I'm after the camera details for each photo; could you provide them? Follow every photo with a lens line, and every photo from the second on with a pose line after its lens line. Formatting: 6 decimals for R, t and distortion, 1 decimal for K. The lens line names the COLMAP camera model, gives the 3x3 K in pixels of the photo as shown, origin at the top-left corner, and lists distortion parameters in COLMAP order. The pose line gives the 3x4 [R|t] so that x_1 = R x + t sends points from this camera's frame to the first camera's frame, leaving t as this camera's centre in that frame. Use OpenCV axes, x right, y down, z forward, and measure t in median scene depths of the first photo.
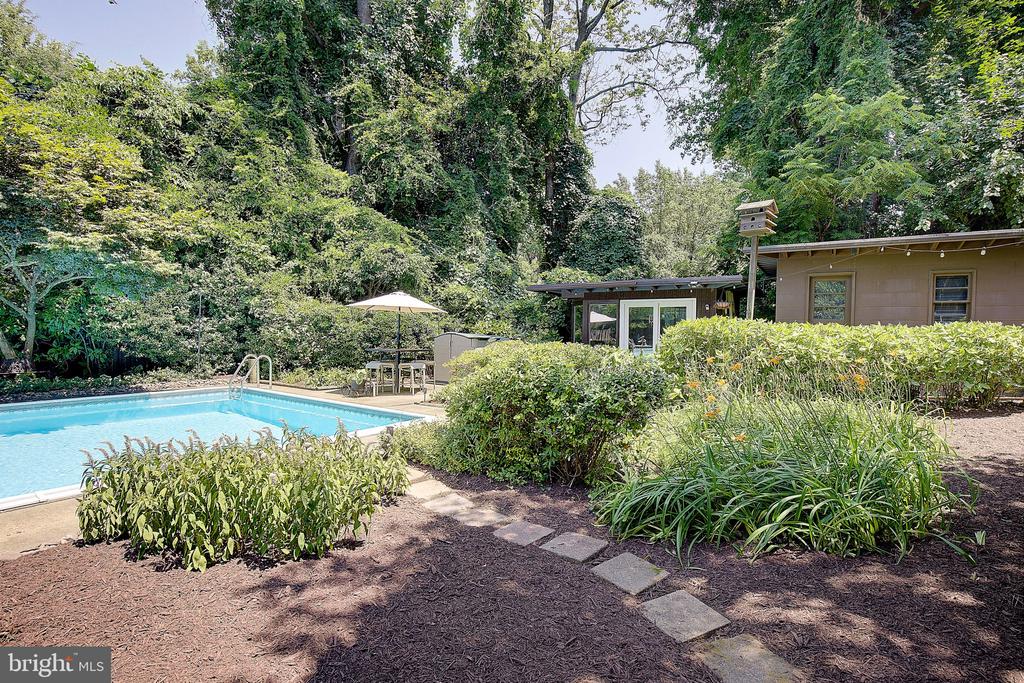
lens RADIAL K [[477.1, 0, 518.5], [0, 477.1, 343.8], [0, 0, 1]] dist [-0.024071, 0.000124]
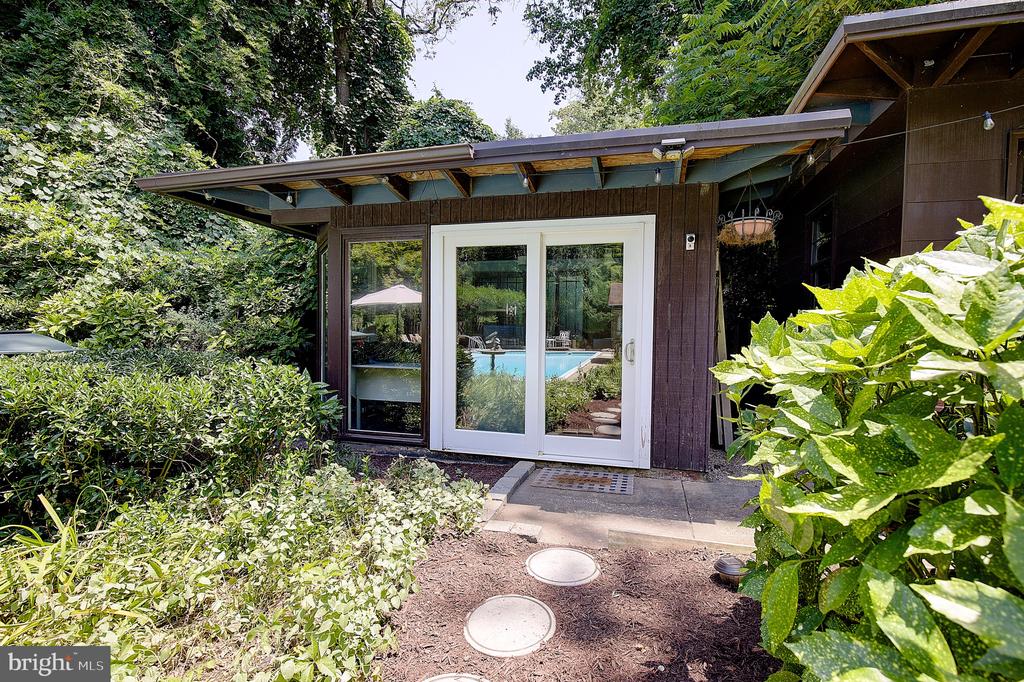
lens RADIAL K [[466.9, 0, 533.3], [0, 466.9, 341.8], [0, 0, 1]] dist [-0.001800, -0.000150]
pose [[0.941845, -0.011156, 0.335862, 0.156625], [0.008939, 0.999927, 0.008146, -0.010225], [-0.335928, -0.004670, 0.941876, 0.610628]]
